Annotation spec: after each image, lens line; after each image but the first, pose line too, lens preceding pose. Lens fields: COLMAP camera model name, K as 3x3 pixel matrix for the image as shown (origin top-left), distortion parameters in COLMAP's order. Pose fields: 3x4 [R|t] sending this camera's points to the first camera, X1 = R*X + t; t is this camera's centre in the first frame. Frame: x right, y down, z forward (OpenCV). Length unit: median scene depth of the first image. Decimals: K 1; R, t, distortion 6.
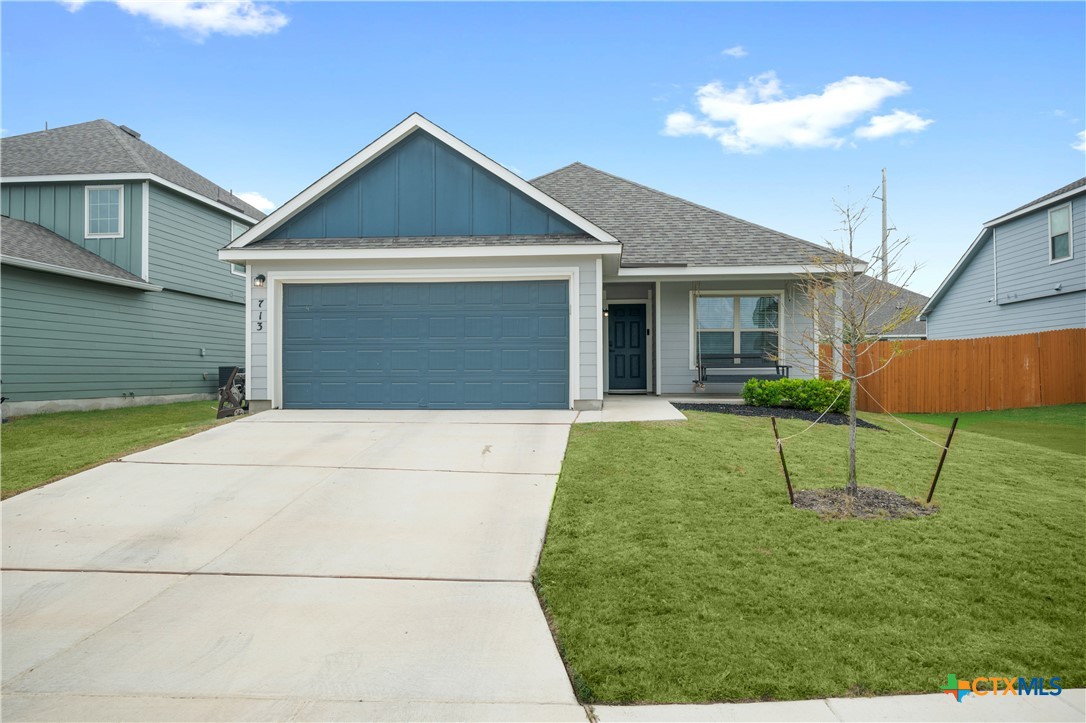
lens RADIAL K [[723.8, 0, 544.5], [0, 723.8, 361.9], [0, 0, 1]] dist [-0.002382, 0.002875]
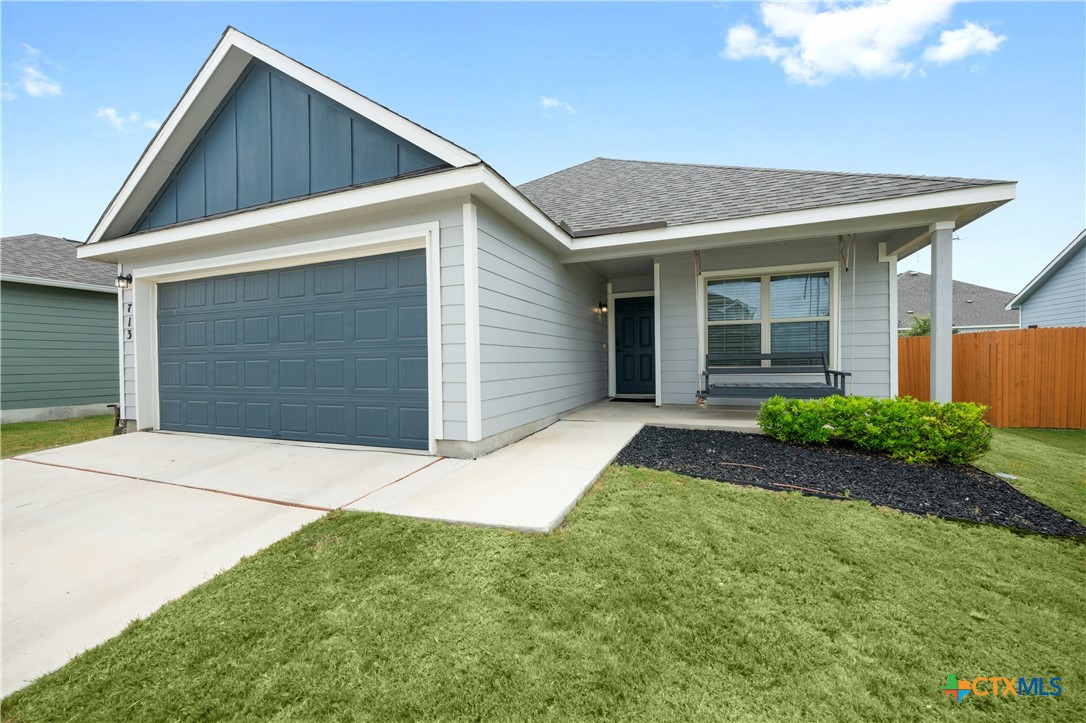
lens RADIAL K [[435.9, 0, 541.6], [0, 435.9, 363.7], [0, 0, 1]] dist [-0.002725, 0.000003]
pose [[0.954822, -0.008531, -0.297055, 0.212445], [0.015719, 0.999638, 0.021816, -0.016389], [0.296762, -0.025499, 0.954611, 0.601362]]
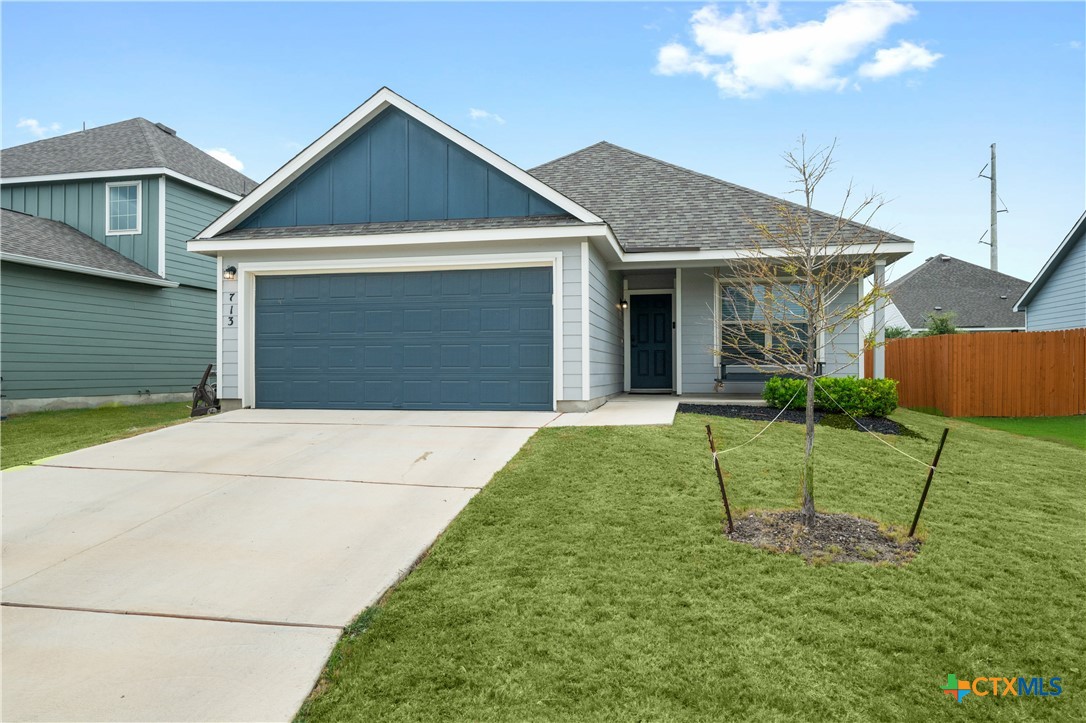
lens RADIAL K [[739.1, 0, 541.3], [0, 739.1, 365.2], [0, 0, 1]] dist [-0.001213, 0.002707]
pose [[0.992689, -0.000437, -0.120699, 0.117829], [0.001496, 0.999961, 0.008682, 0.000739], [0.120691, -0.008799, 0.992651, 0.080590]]
